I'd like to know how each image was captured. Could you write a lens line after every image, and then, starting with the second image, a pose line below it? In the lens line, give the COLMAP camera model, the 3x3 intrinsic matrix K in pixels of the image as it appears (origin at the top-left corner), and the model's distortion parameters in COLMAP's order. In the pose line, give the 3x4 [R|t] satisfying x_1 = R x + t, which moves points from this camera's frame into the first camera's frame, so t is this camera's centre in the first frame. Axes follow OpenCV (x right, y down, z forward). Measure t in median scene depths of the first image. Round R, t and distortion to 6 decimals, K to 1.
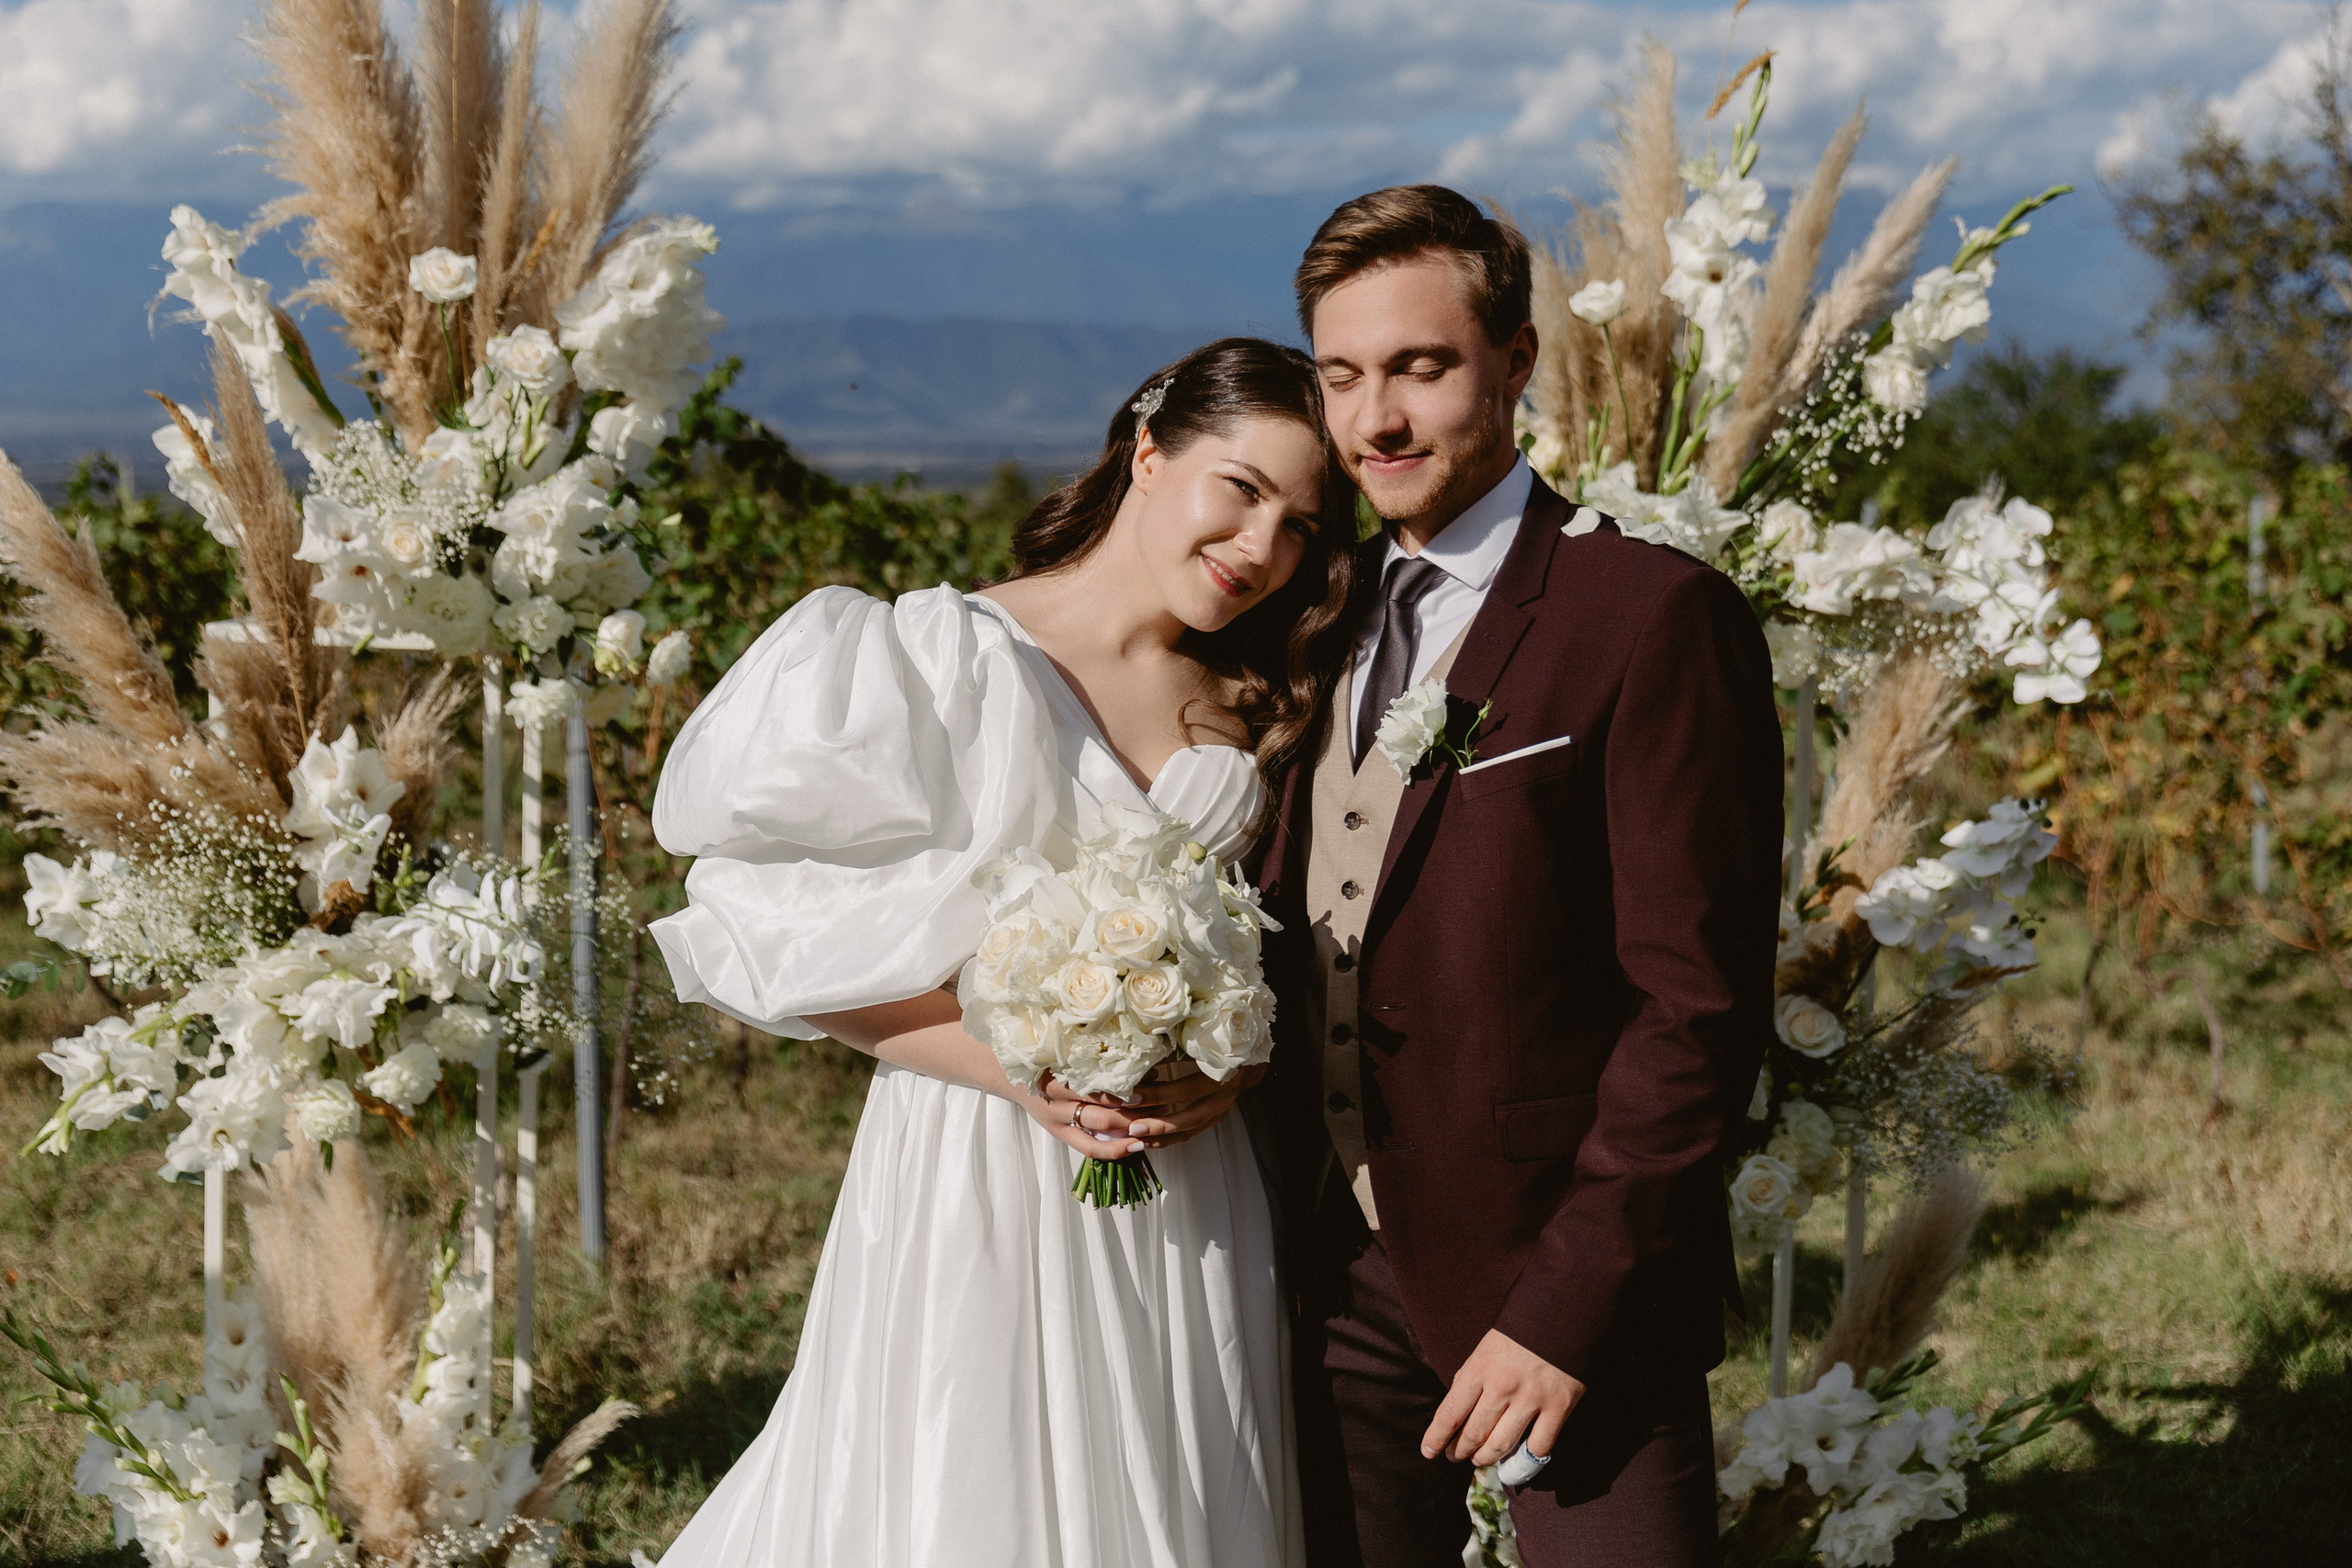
lens RADIAL K [[2964.3, 0, 1152.9], [0, 2964.3, 769.7], [0, 0, 1]] dist [0.014155, 0.000000]
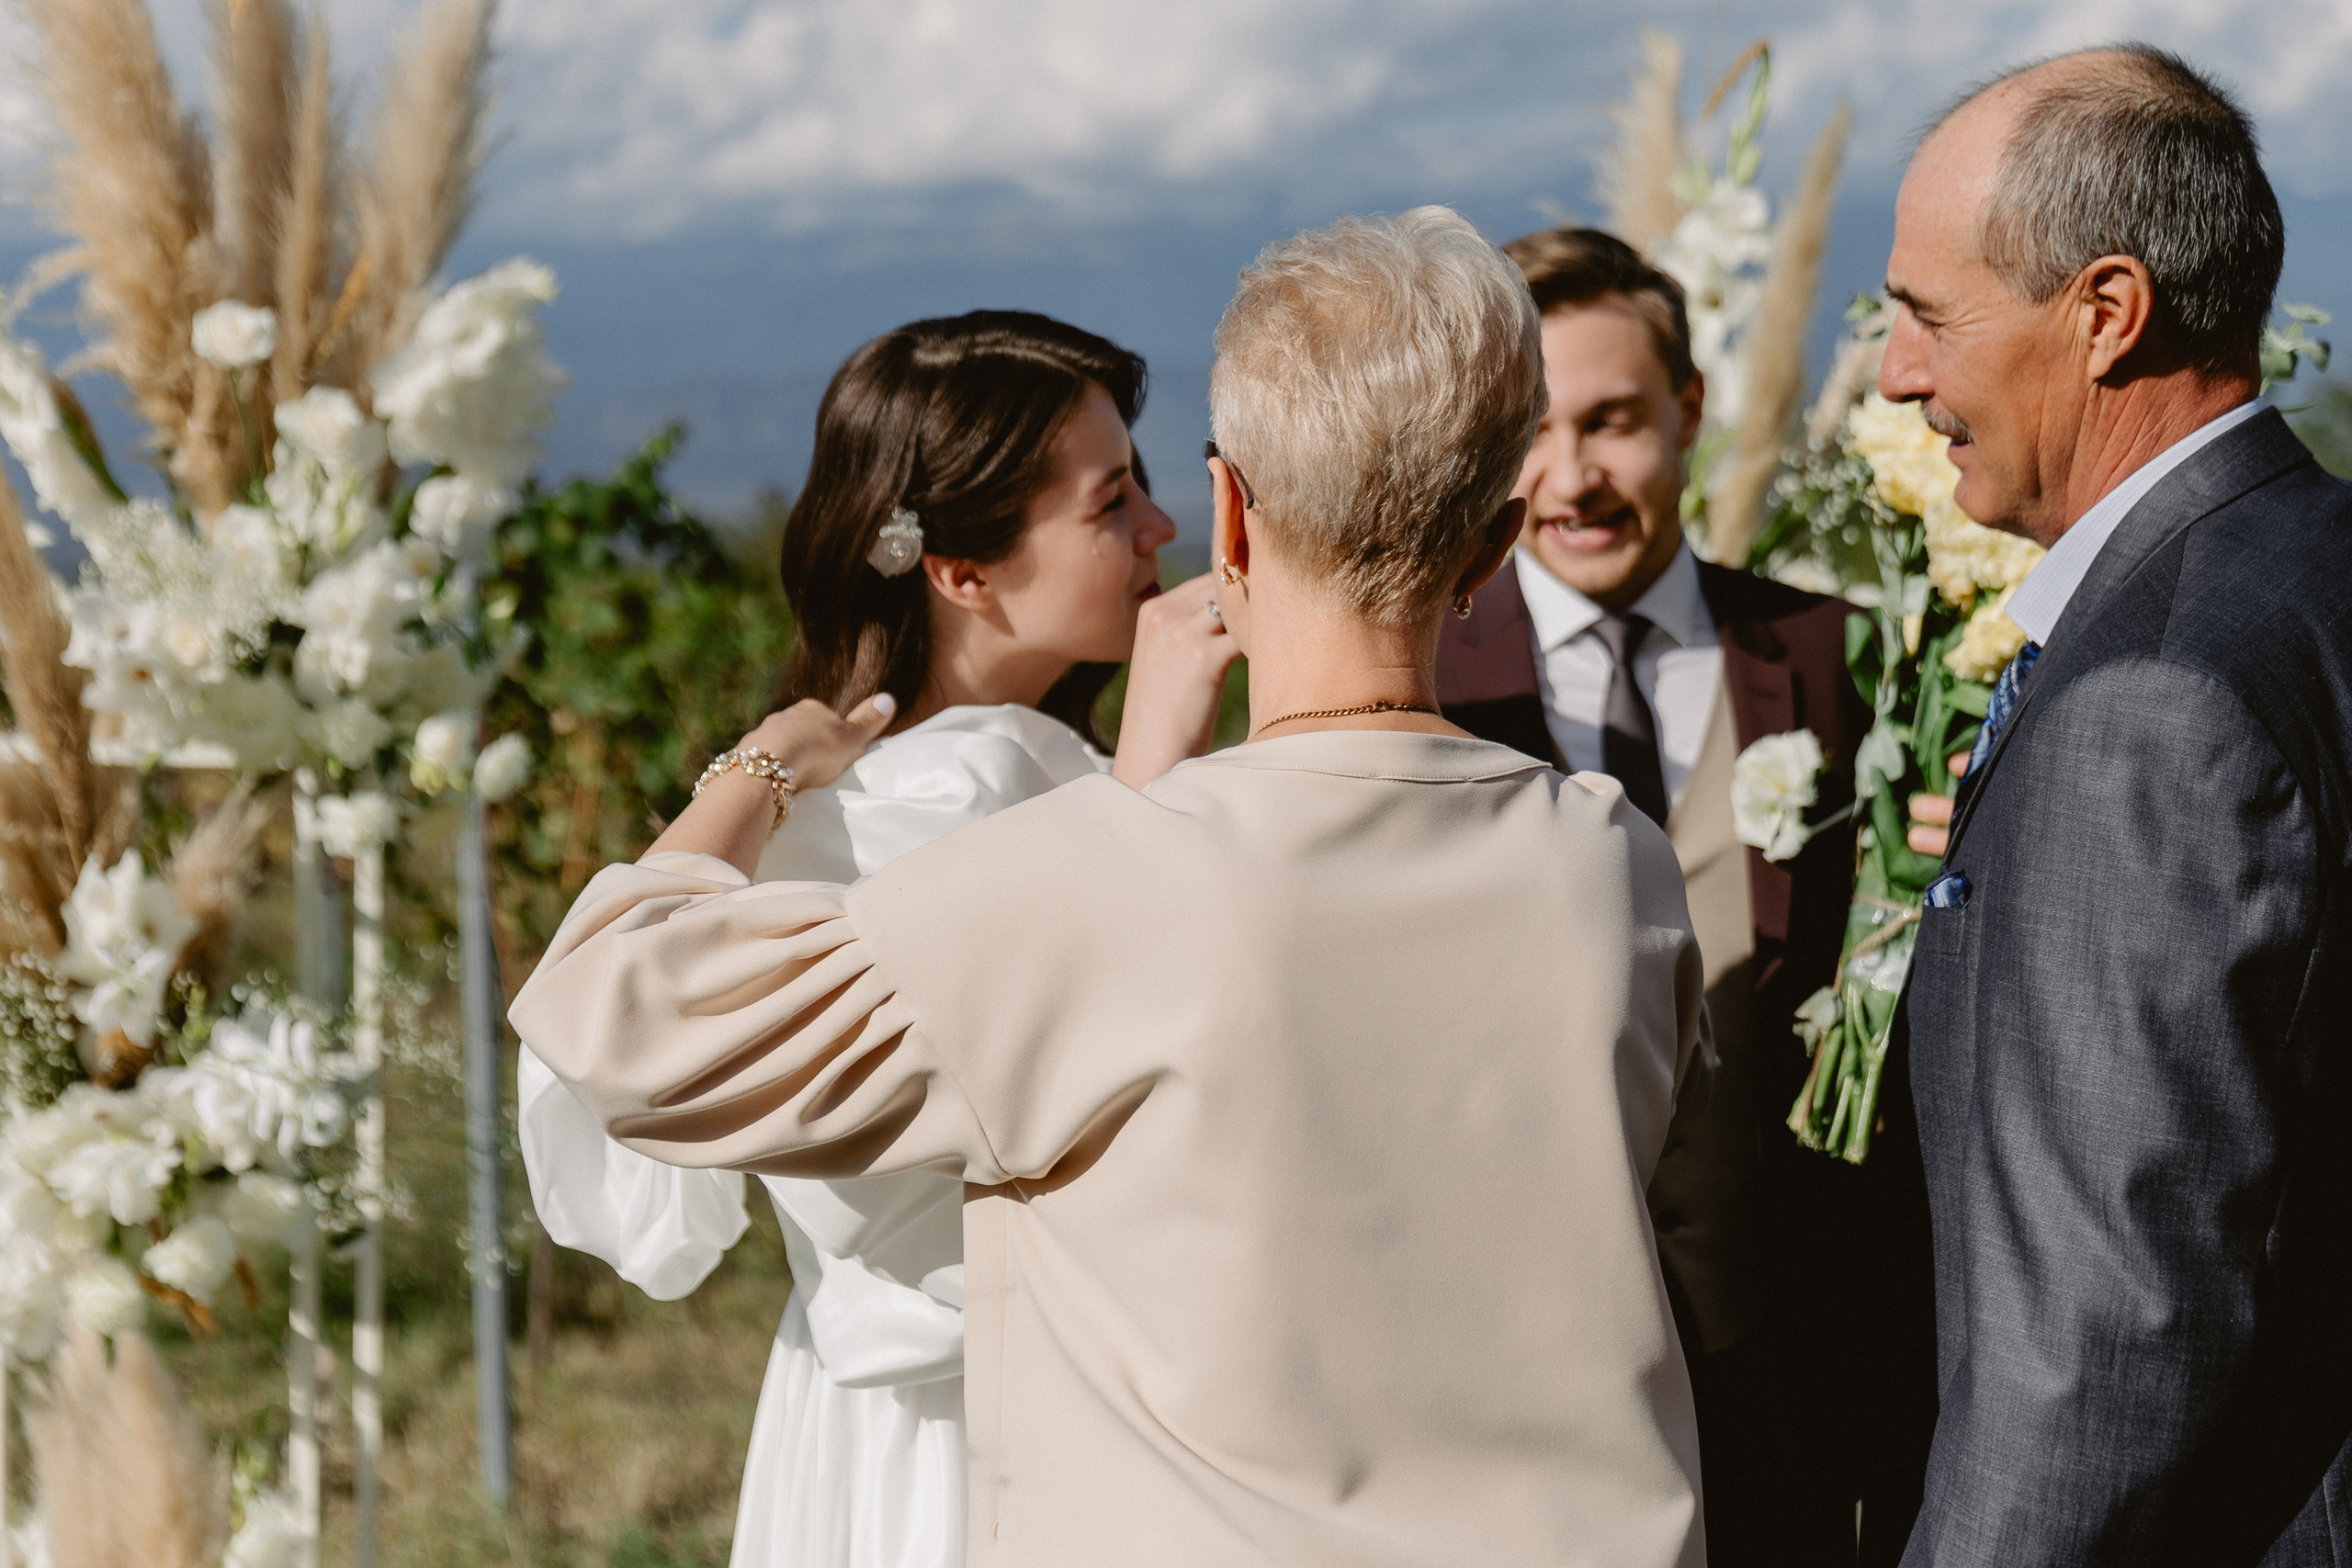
lens RADIAL K [[3733.8, 0, 1192.9], [0, 3733.8, 766.3], [0, 0, 1]] dist [-0.014495, 0.000000]
pose [[0.999283, -0.018171, -0.033209, 0.074585], [0.016757, 0.998962, -0.042363, 0.011000], [0.033945, 0.041776, 0.998550, -0.078864]]
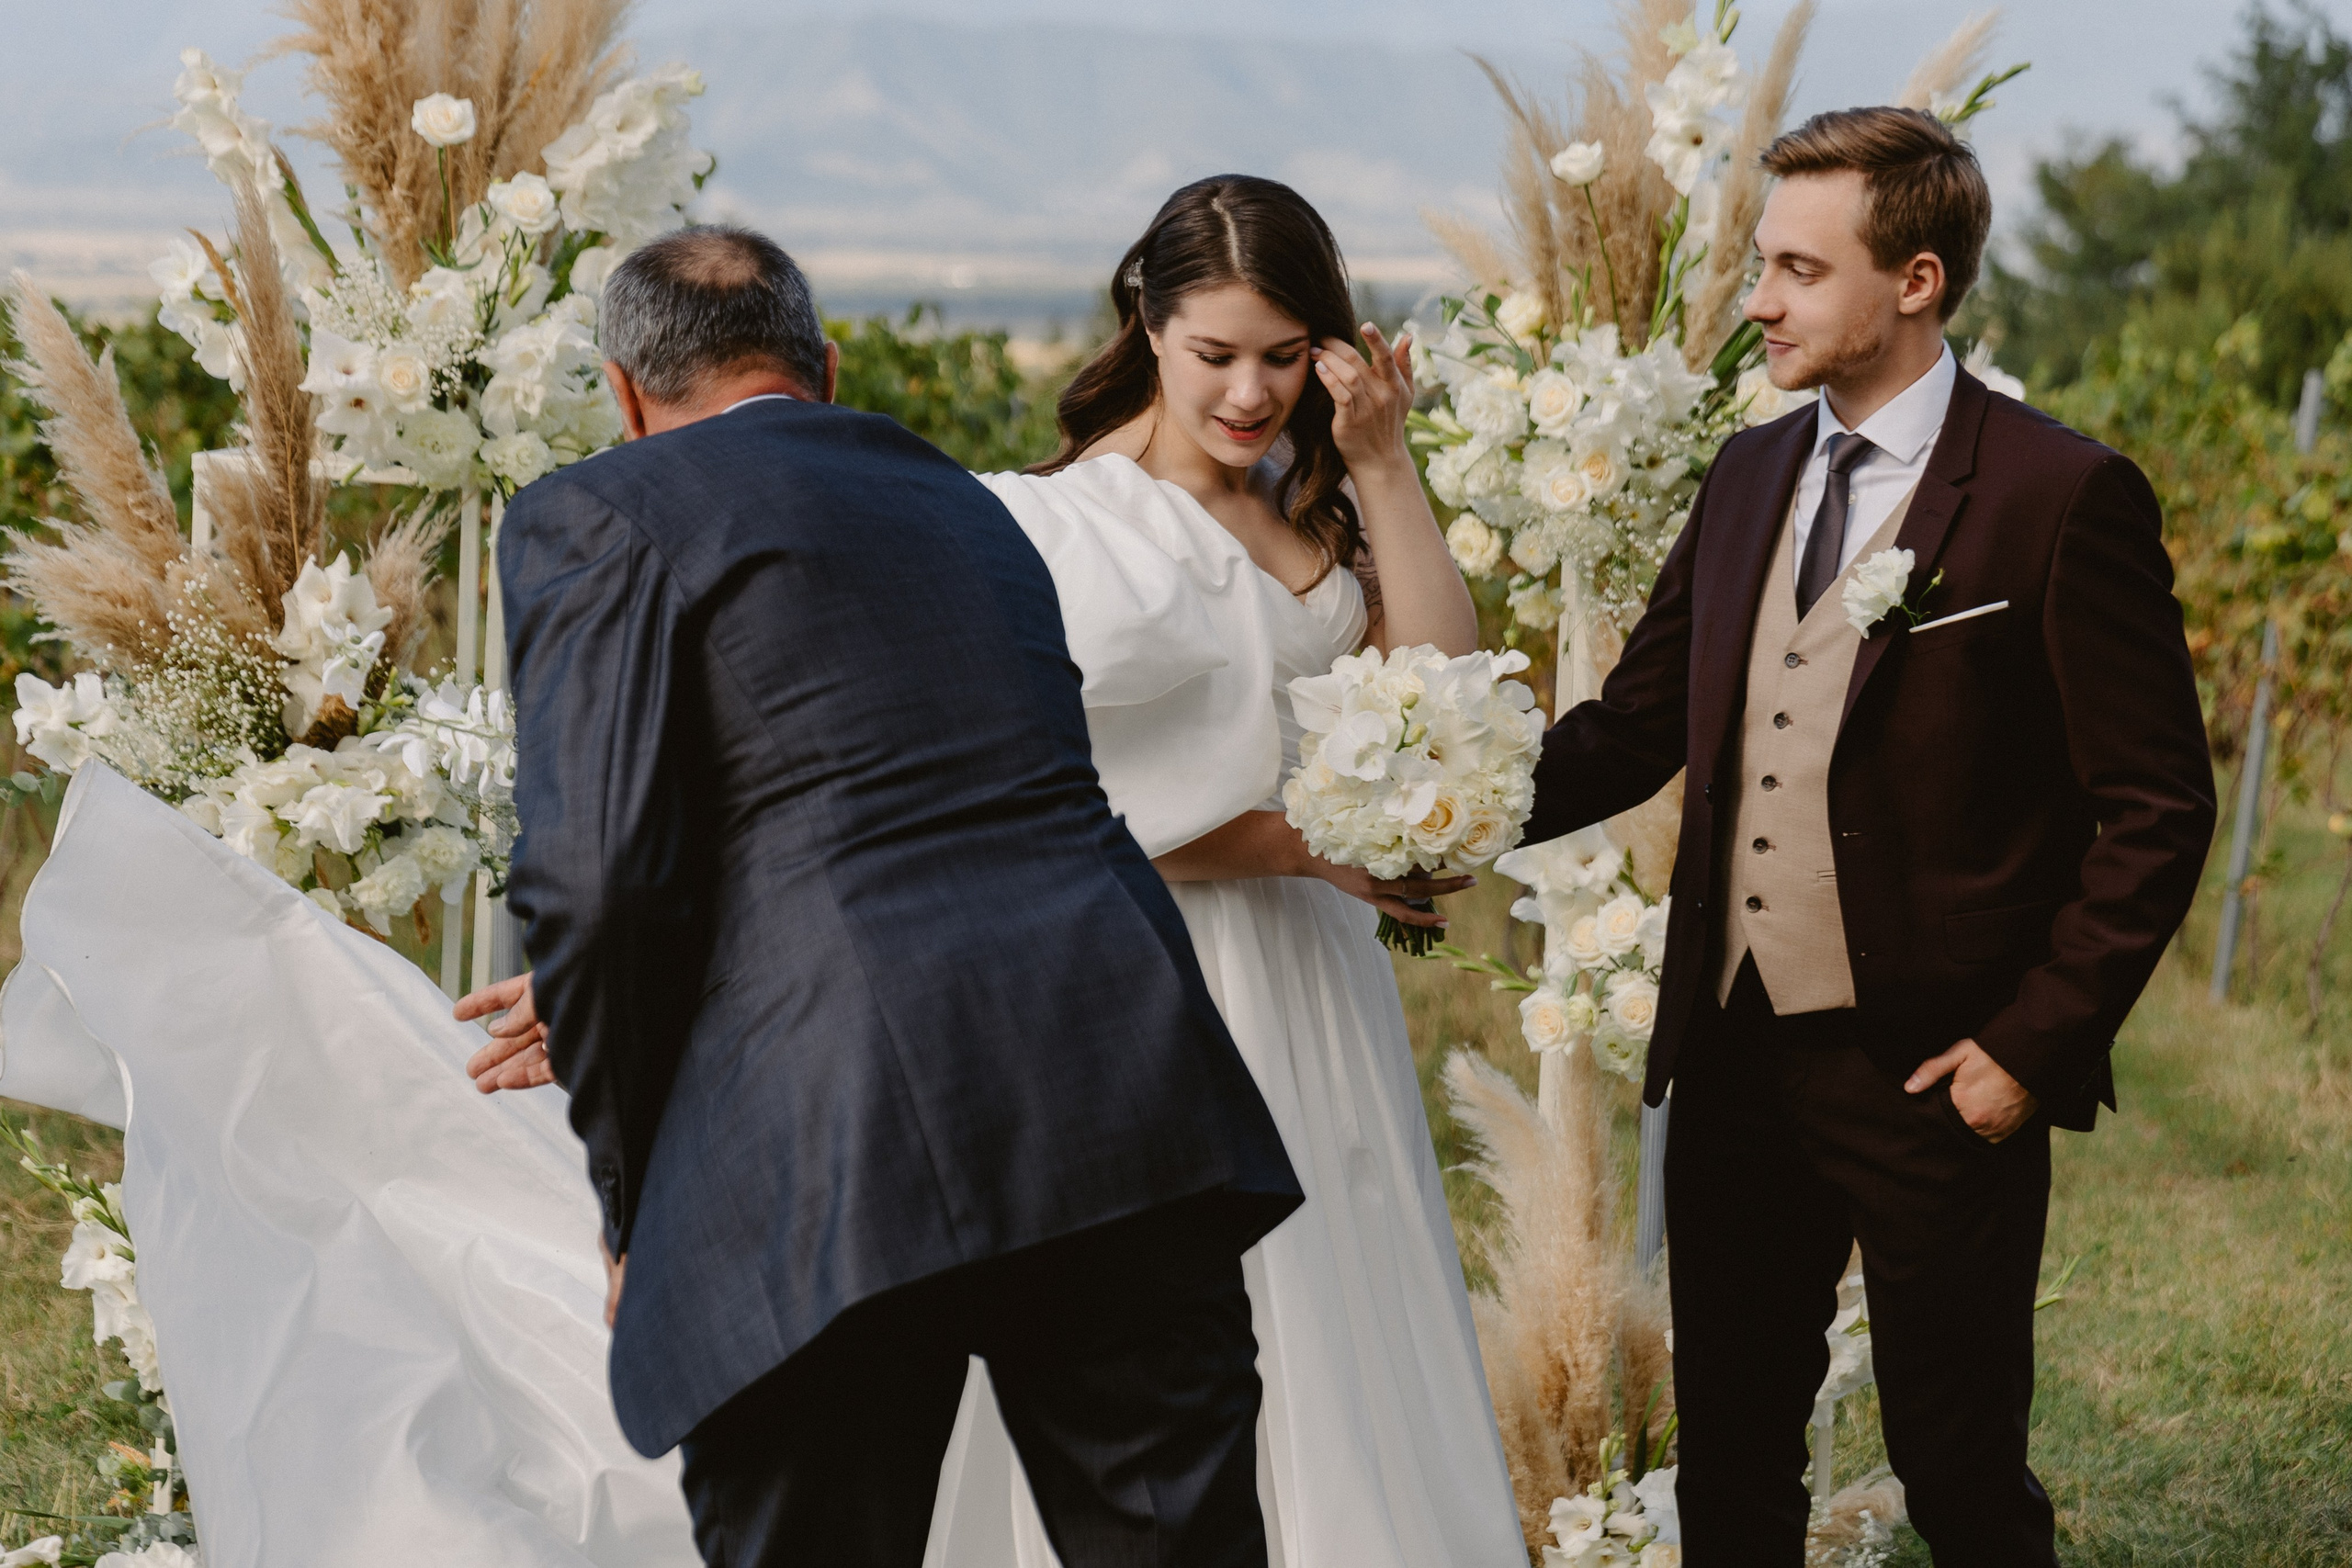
lens RADIAL K [[5185.1, 0, 1177.8], [0, 5185.1, 789.4], [0, 0, 1]] dist [-0.024643, 0.000000]
pose [[0.998992, 0.025284, -0.037091, 0.087886], [-0.025474, 0.999665, -0.004666, 0.067237], [0.036961, 0.005606, 0.999301, -0.775909]]
